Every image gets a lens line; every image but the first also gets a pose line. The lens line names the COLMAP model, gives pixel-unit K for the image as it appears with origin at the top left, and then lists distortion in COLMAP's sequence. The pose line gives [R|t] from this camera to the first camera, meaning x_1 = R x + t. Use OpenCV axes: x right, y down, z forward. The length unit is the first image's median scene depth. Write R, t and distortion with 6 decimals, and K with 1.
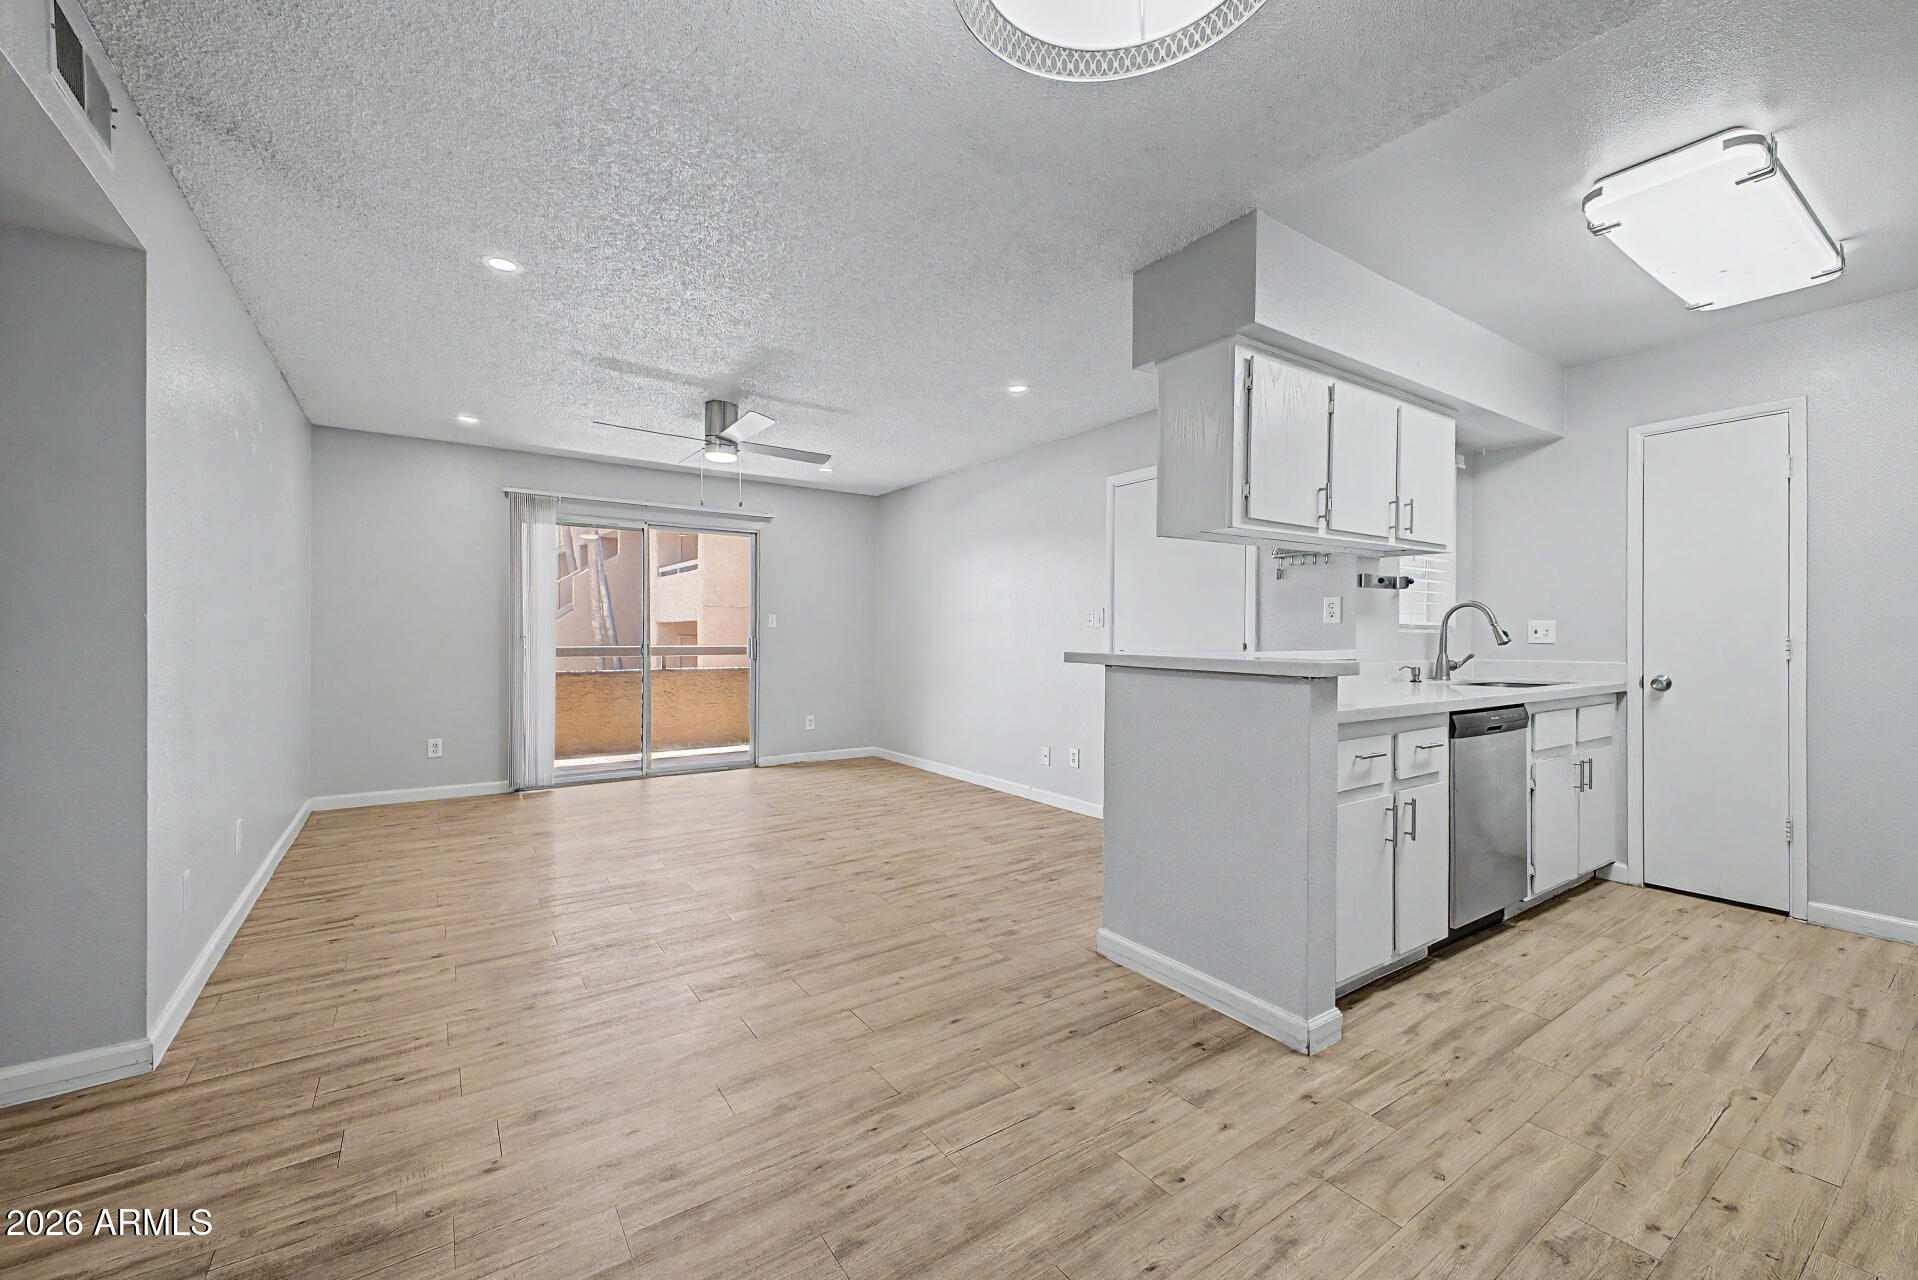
lens RADIAL K [[760.7, 0, 953.1], [0, 760.7, 639.6], [0, 0, 1]] dist [0.018984, -0.004435]
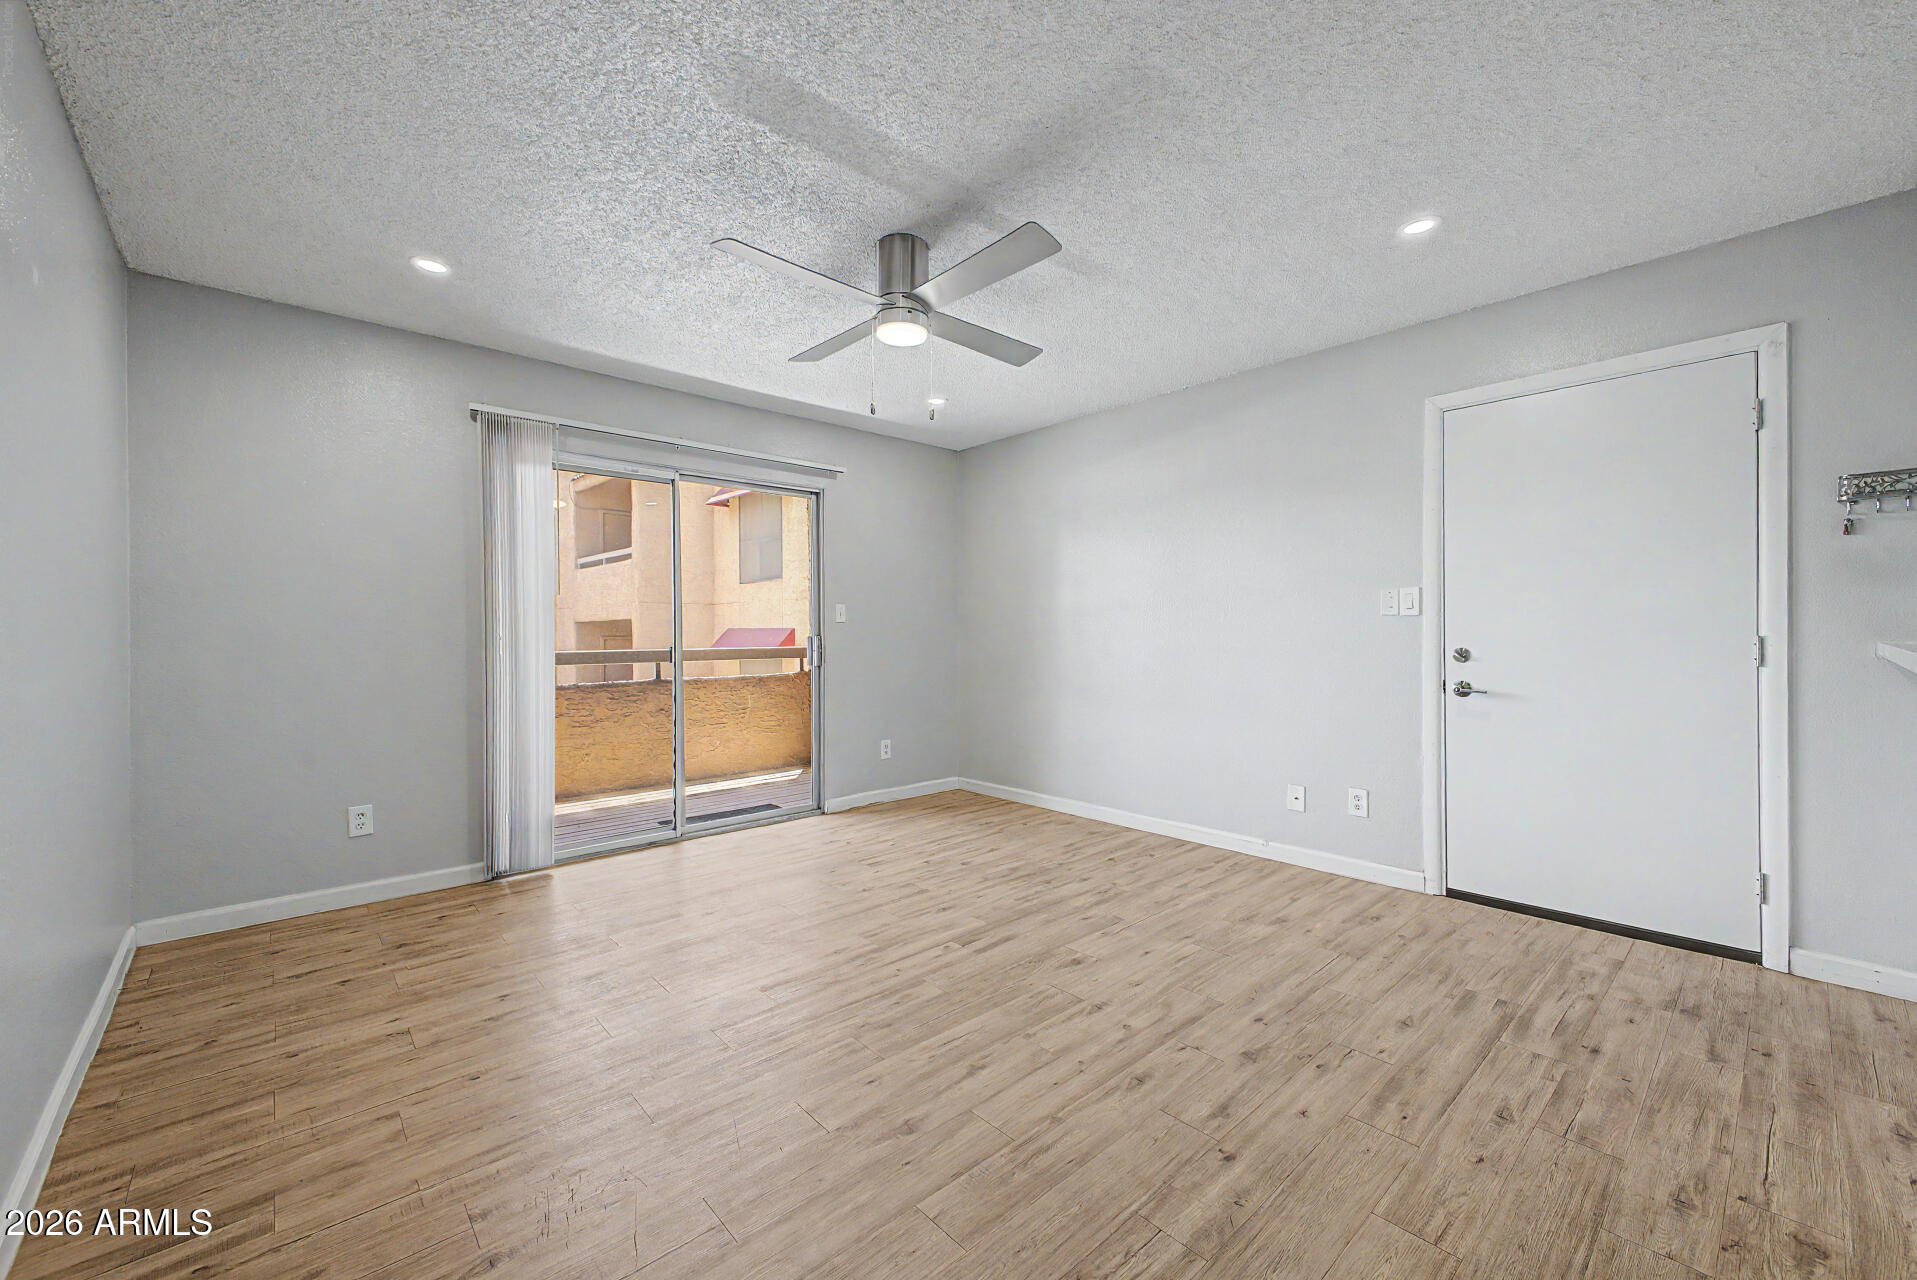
lens RADIAL K [[760.3, 0, 951.6], [0, 760.3, 639.2], [0, 0, 1]] dist [0.018984, -0.004435]
pose [[0.991819, -0.009436, 0.127303, -0.414993], [0.009299, 0.999955, 0.001672, 0.000473], [-0.127313, -0.000474, 0.991862, 0.482458]]
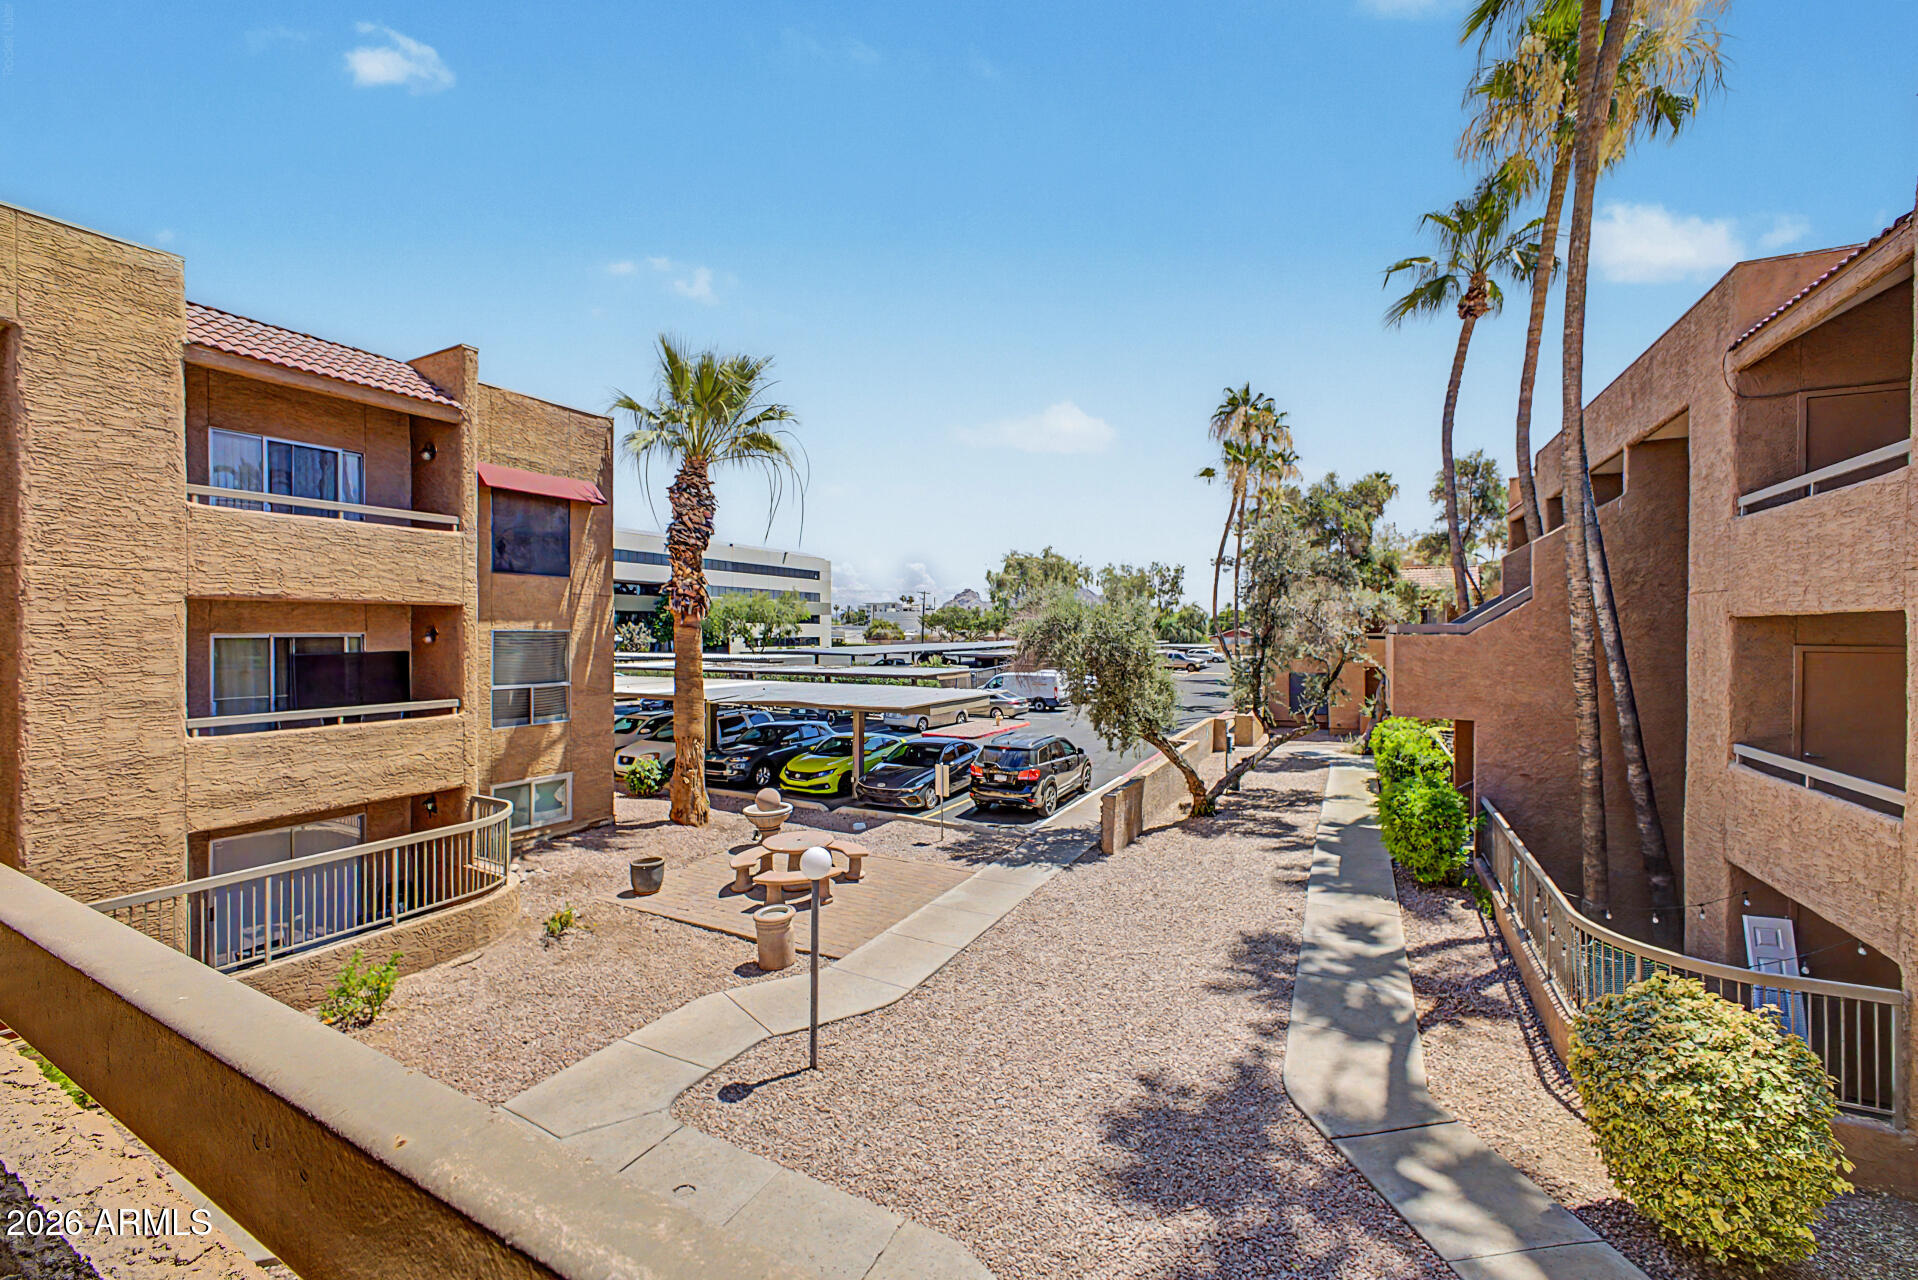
lens RADIAL K [[760.7, 0, 965.4], [0, 760.7, 638.1], [0, 0, 1]] dist [0.018984, -0.004435]
pose [[0.448657, 0.003205, -0.893698, -0.951661], [-0.000848, 0.999995, 0.003161, -0.052786], [0.893704, -0.000661, 0.448657, 1.992929]]
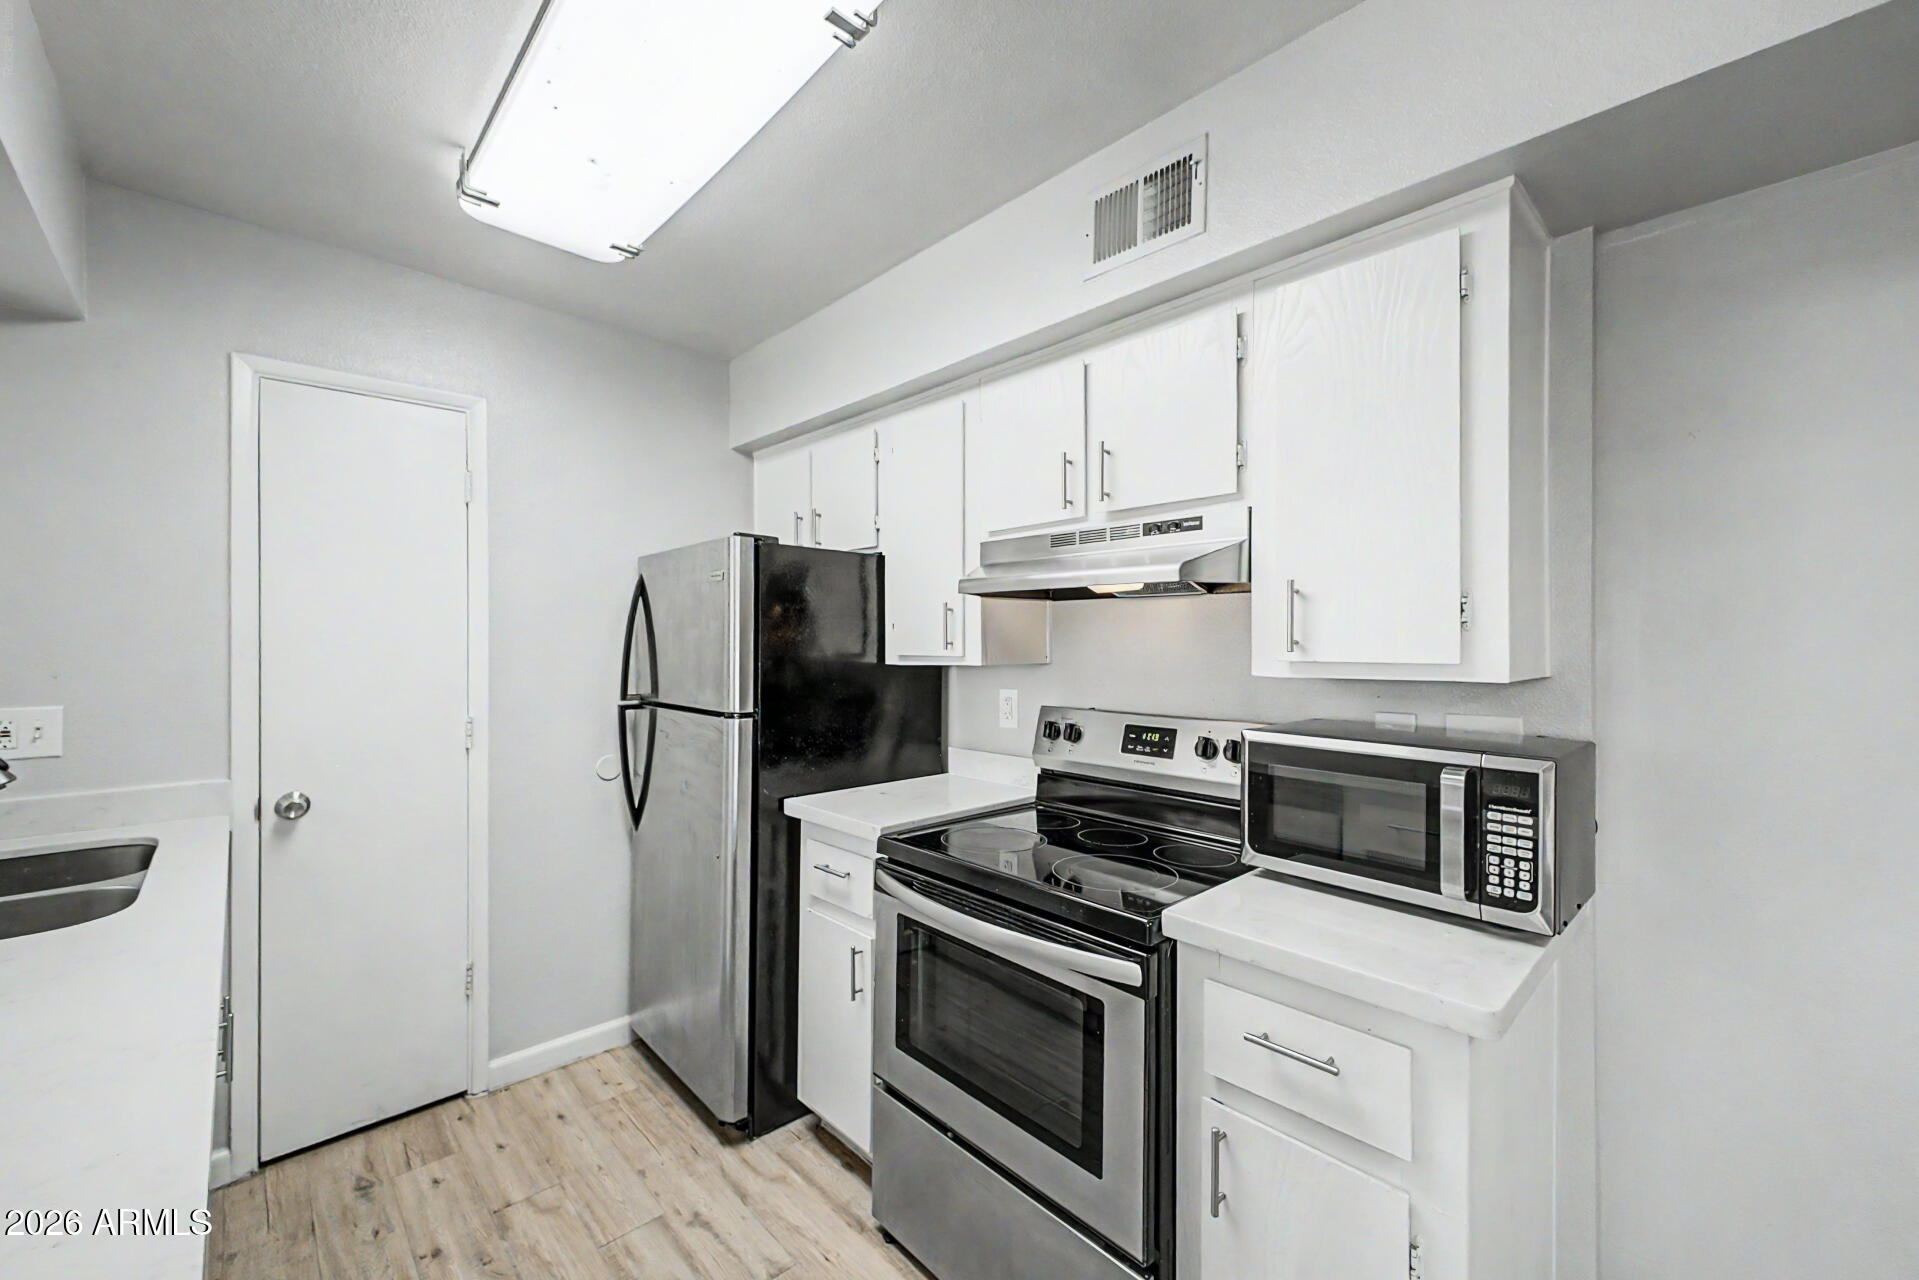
lens RADIAL K [[761.1, 0, 983.5], [0, 761.1, 640.9], [0, 0, 1]] dist [0.018984, -0.004435]
pose [[-0.172397, -0.004253, 0.985018, 0.241573], [0.002705, 0.999985, 0.004791, -0.069156], [-0.985024, 0.003490, -0.172383, 0.565036]]
